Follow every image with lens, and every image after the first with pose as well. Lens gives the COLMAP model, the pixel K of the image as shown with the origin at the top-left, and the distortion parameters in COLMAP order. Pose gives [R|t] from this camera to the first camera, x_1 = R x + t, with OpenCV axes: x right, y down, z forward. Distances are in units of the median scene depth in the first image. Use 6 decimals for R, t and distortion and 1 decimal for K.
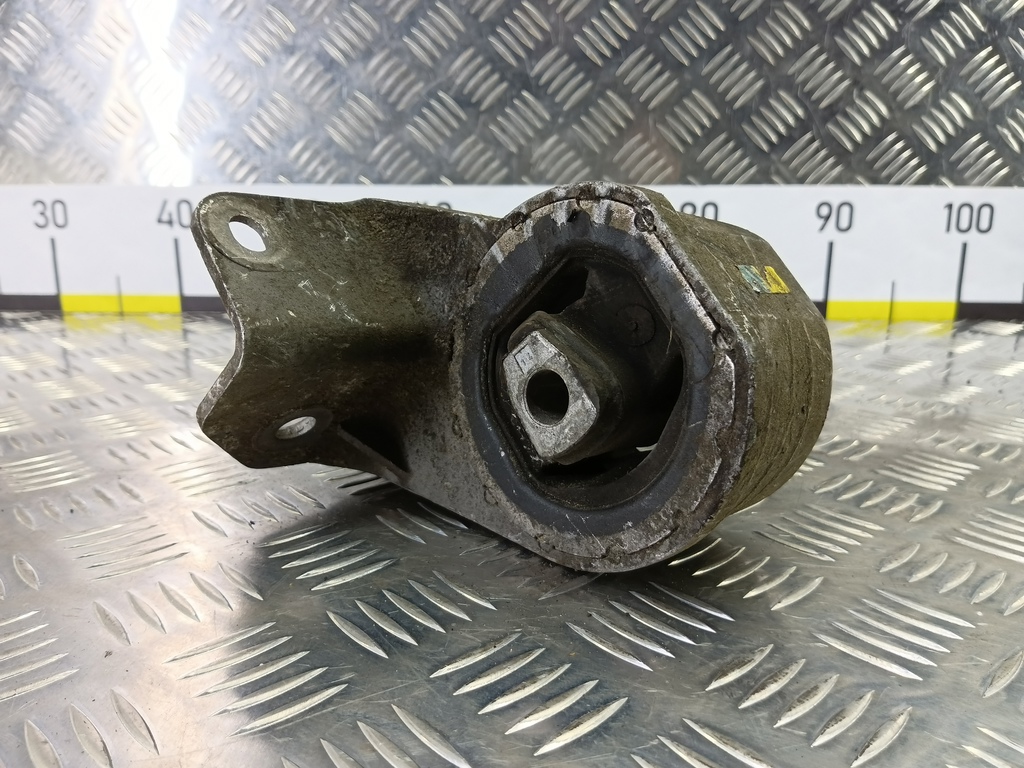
lens RADIAL K [[689.0, 0, 512.0], [0, 689.0, 384.0], [0, 0, 1]] dist [0.000685, -0.000015]
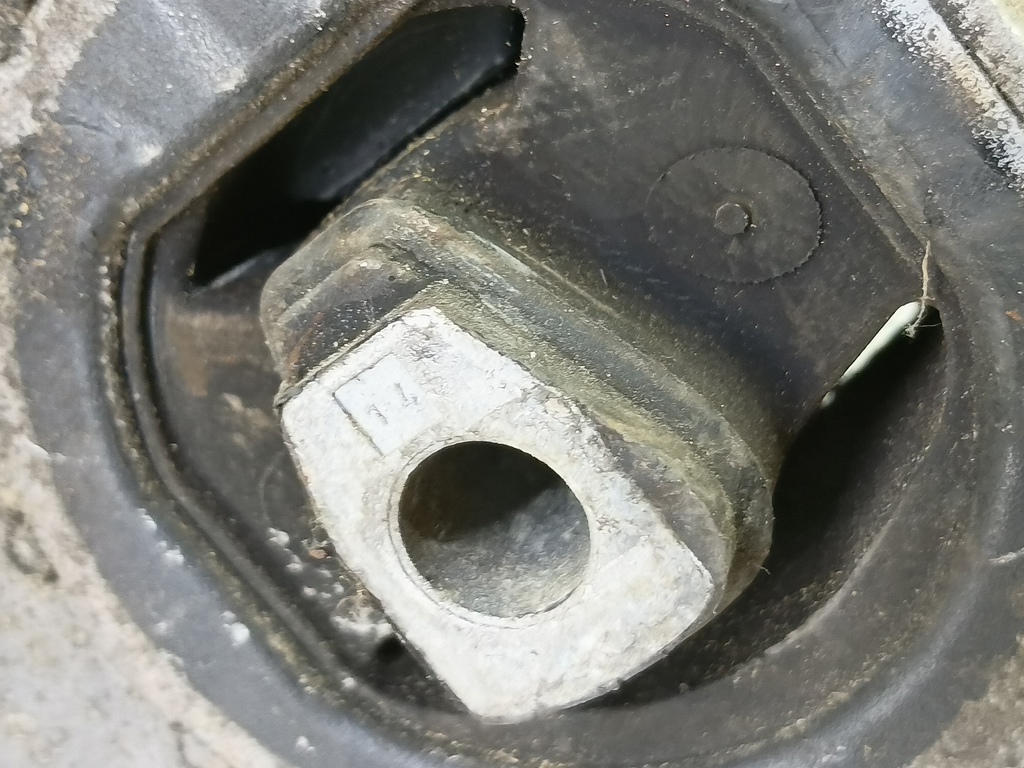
lens RADIAL K [[1588.3, 0, 512.0], [0, 1588.3, 384.0], [0, 0, 1]] dist [0.032210, -0.060206]
pose [[0.902353, -0.214600, 0.373772, -0.160616], [0.105449, 0.950795, 0.291322, -0.213012], [-0.417898, -0.223461, 0.880583, 0.433295]]
